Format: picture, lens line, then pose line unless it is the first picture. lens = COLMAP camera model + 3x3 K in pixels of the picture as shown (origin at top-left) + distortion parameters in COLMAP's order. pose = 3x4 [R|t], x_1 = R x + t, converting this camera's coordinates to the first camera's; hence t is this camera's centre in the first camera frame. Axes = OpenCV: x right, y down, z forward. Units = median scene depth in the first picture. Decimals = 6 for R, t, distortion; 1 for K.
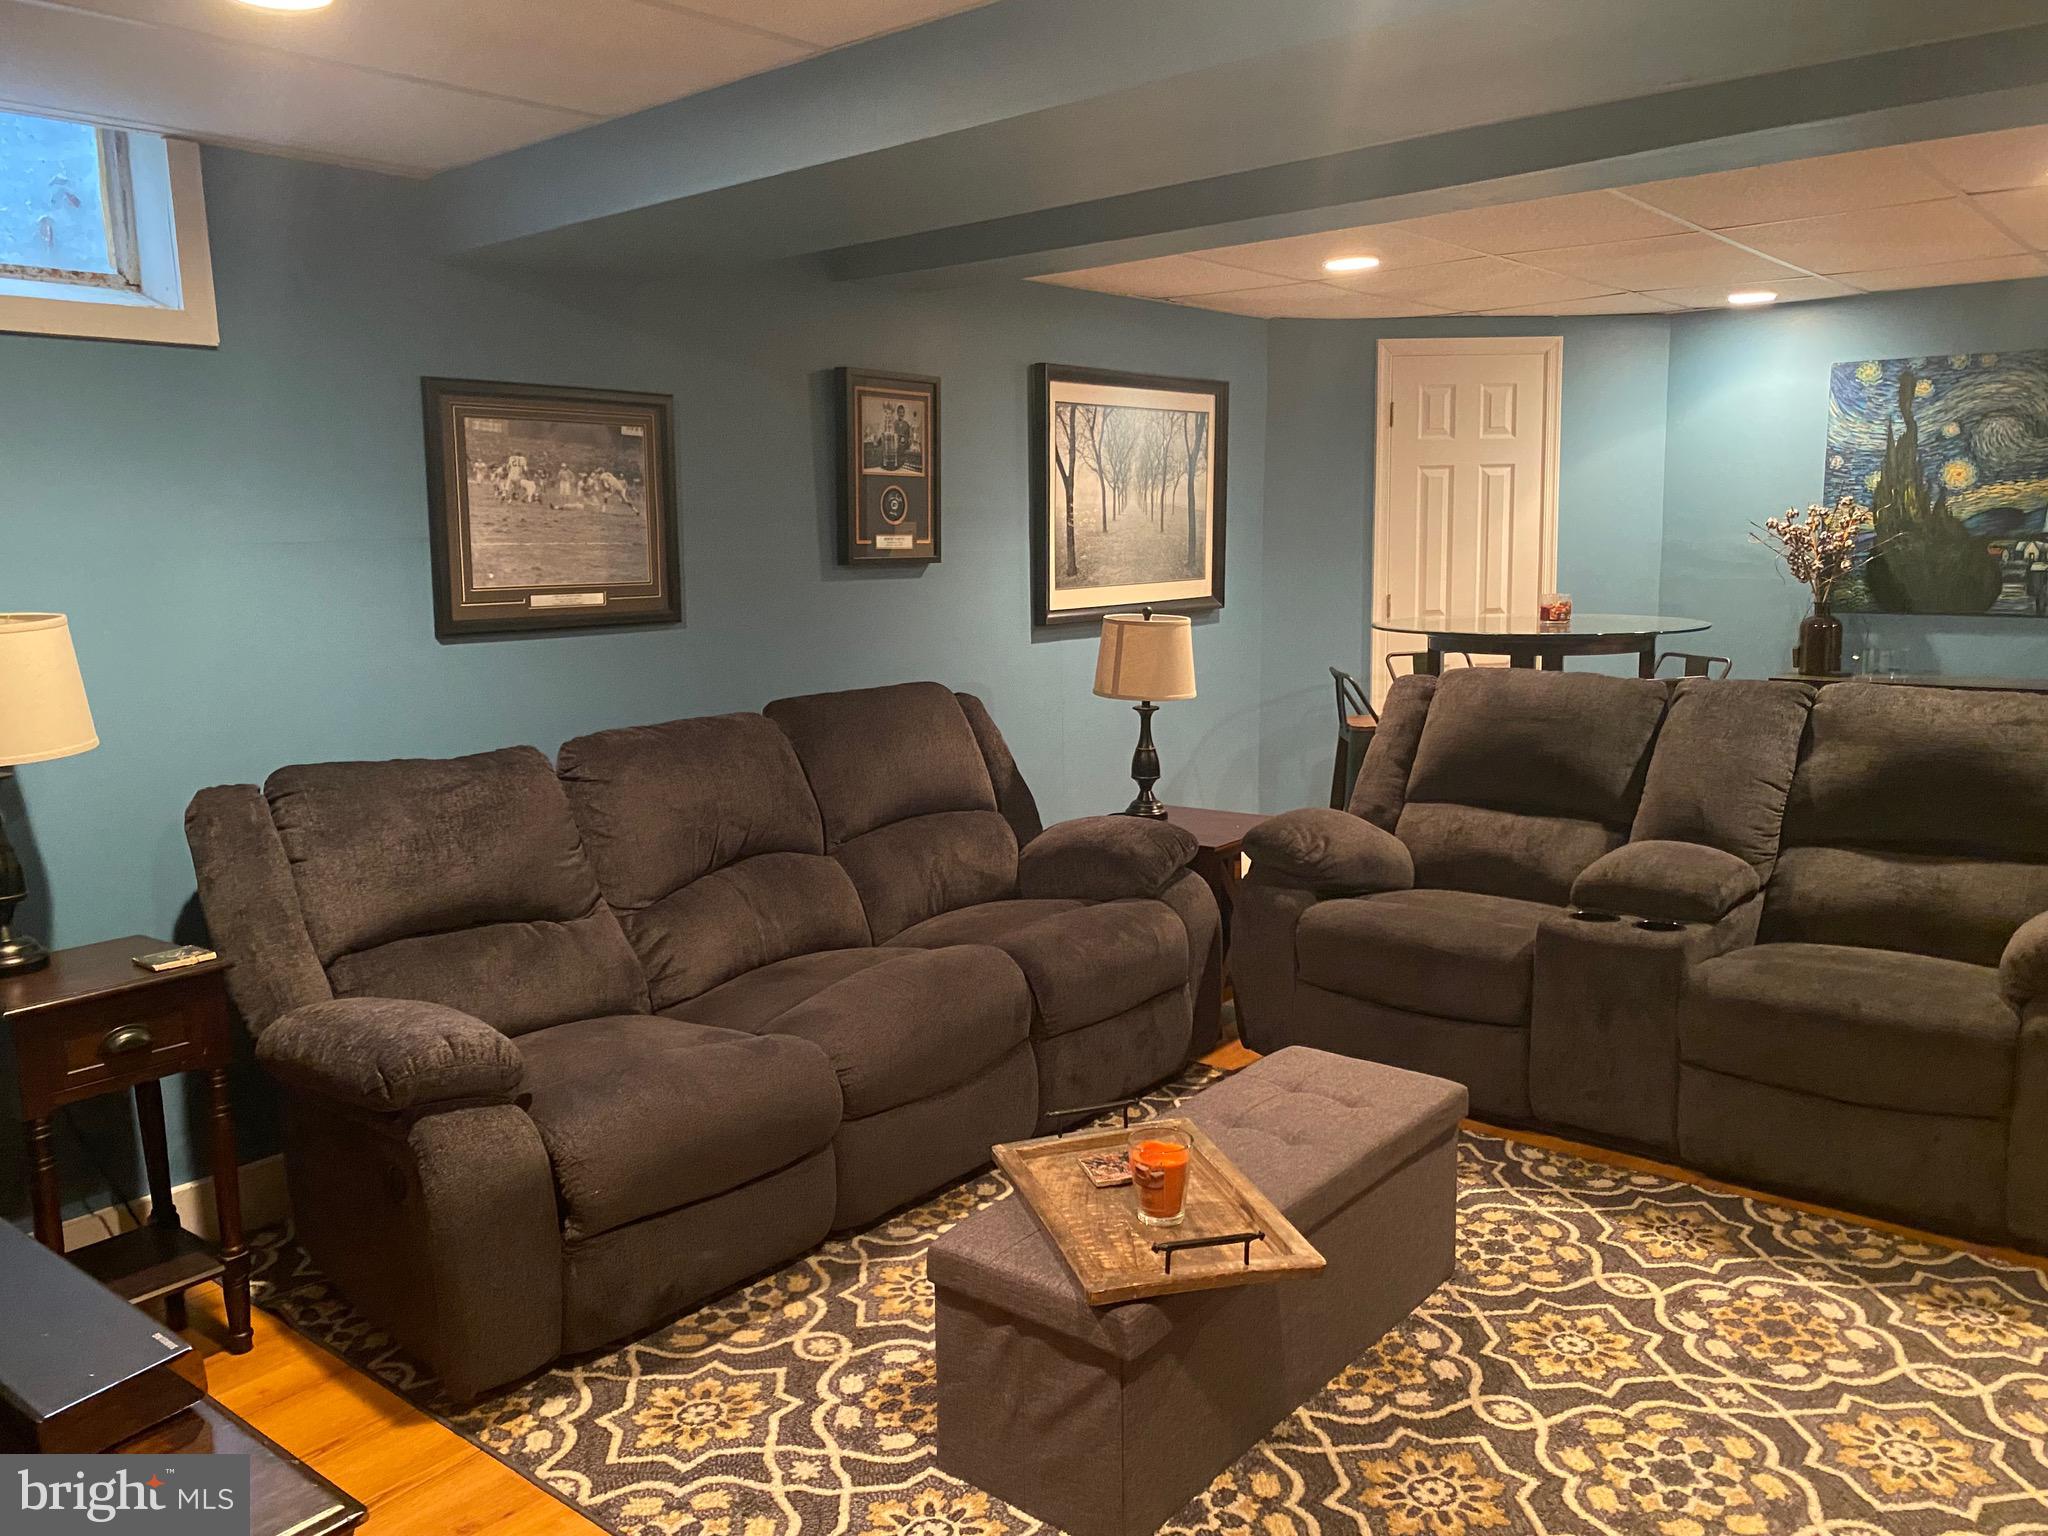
lens RADIAL K [[1557.8, 0, 1019.7], [0, 1557.8, 761.5], [0, 0, 1]] dist [0.047403, -0.054612]
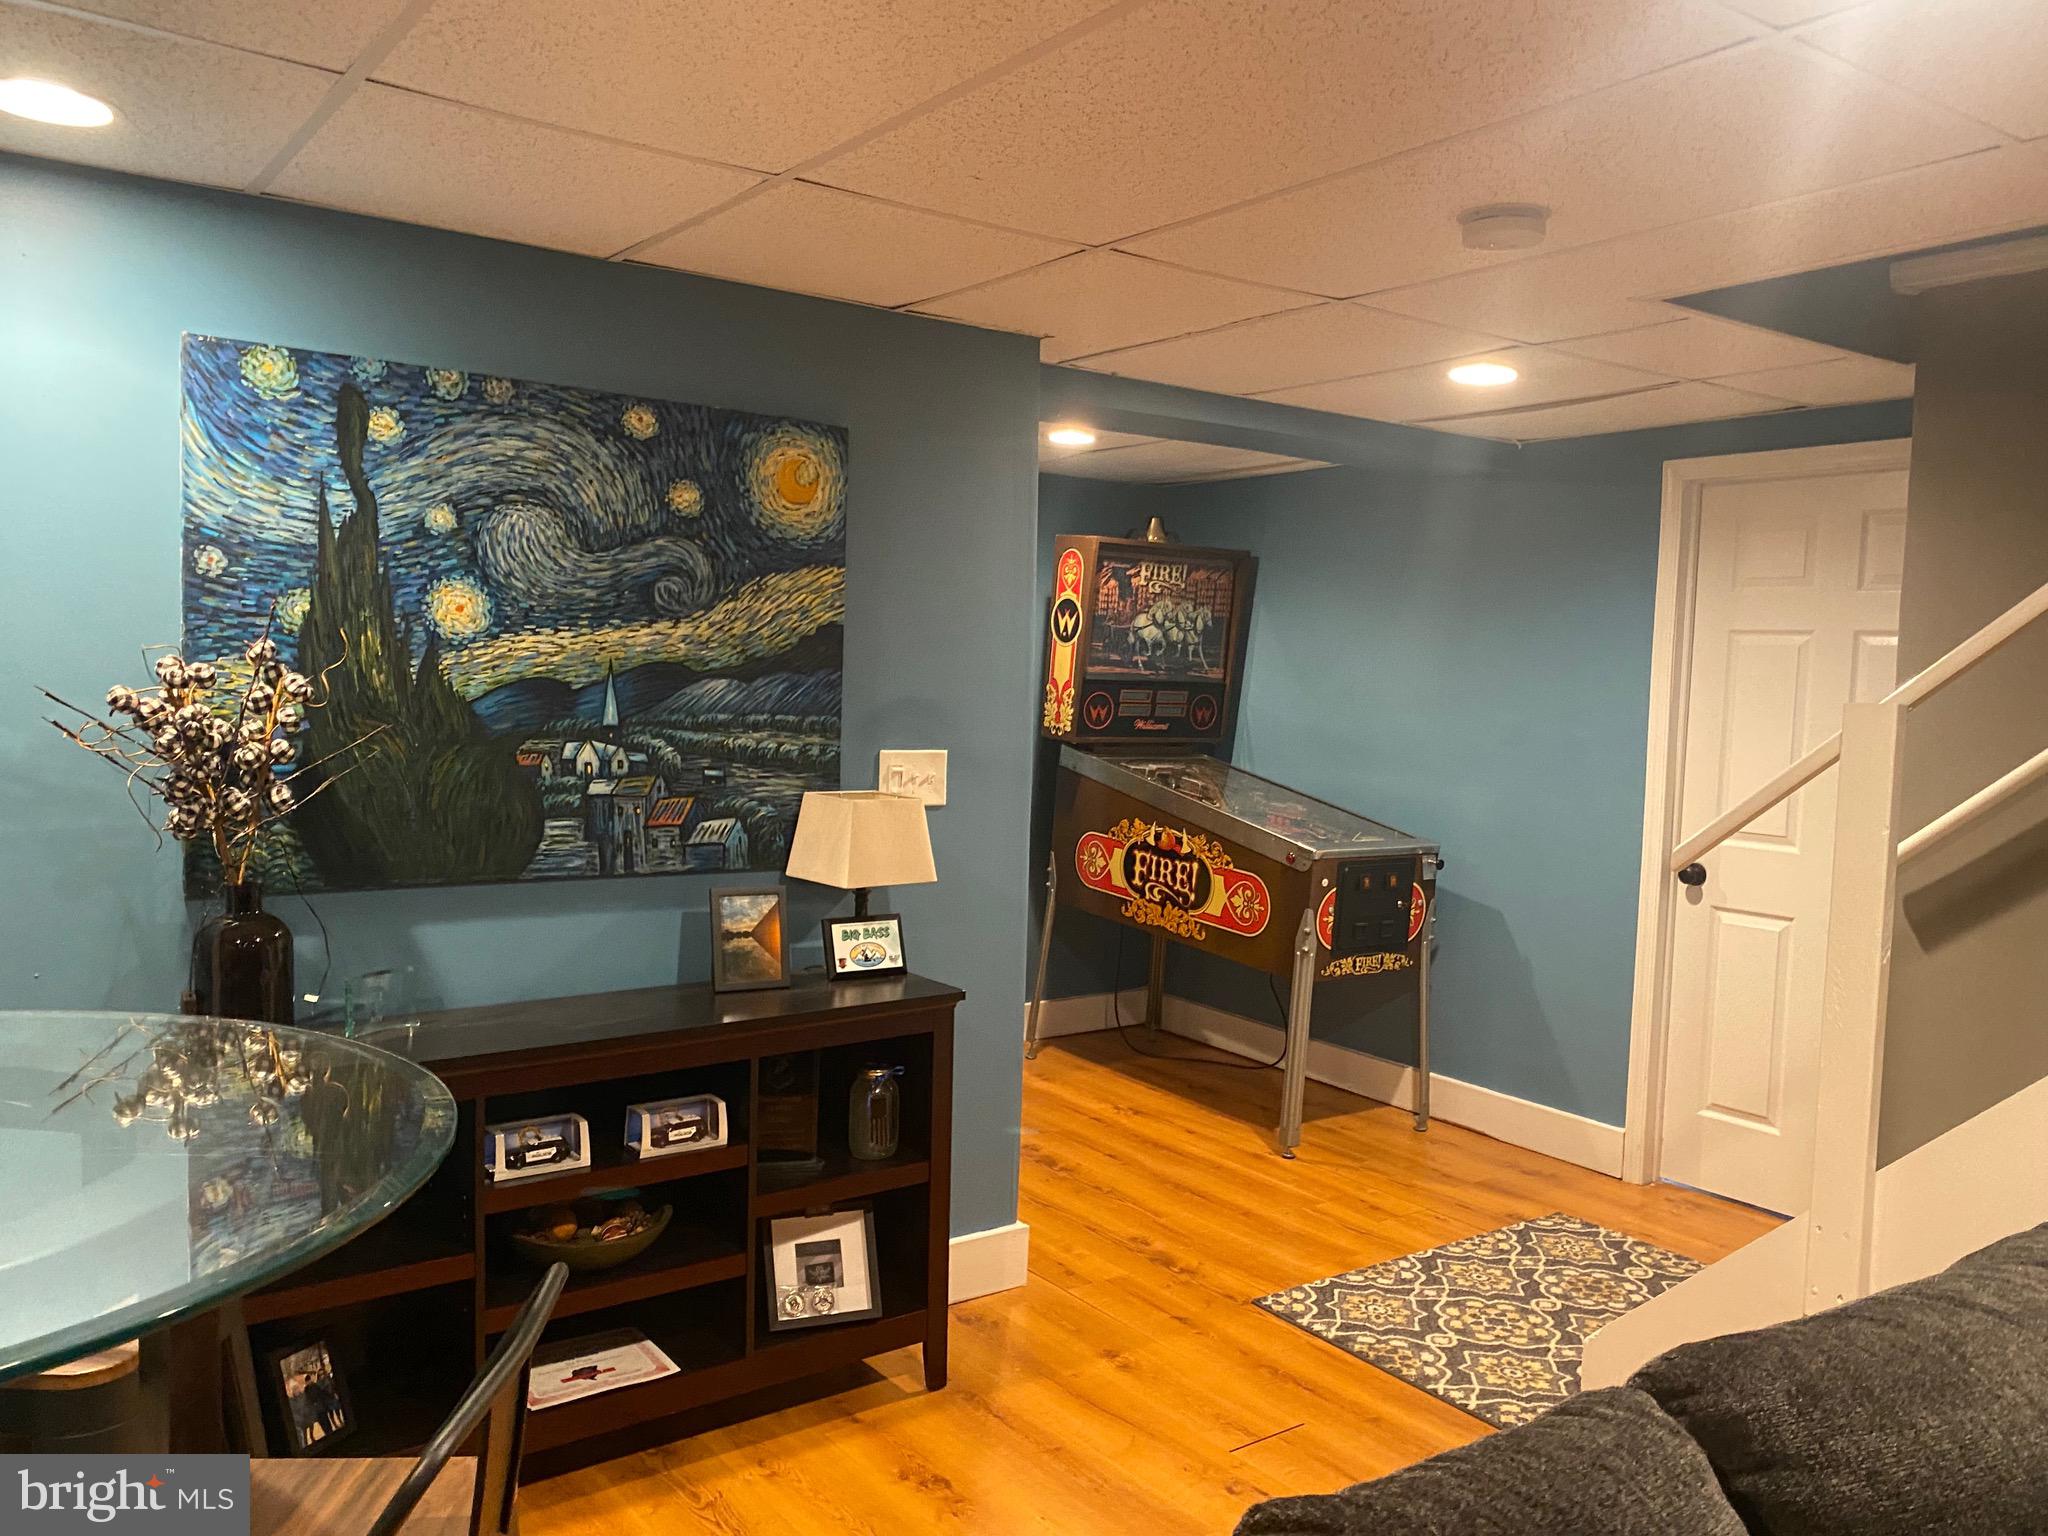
lens RADIAL K [[1557.8, 0, 1018.0], [0, 1557.8, 767.5], [0, 0, 1]] dist [0.047403, -0.054612]
pose [[0.260201, -0.038812, 0.964774, 0.159347], [0.109173, 0.993967, 0.010542, -0.117752], [-0.959363, 0.102584, 0.262868, 0.701285]]
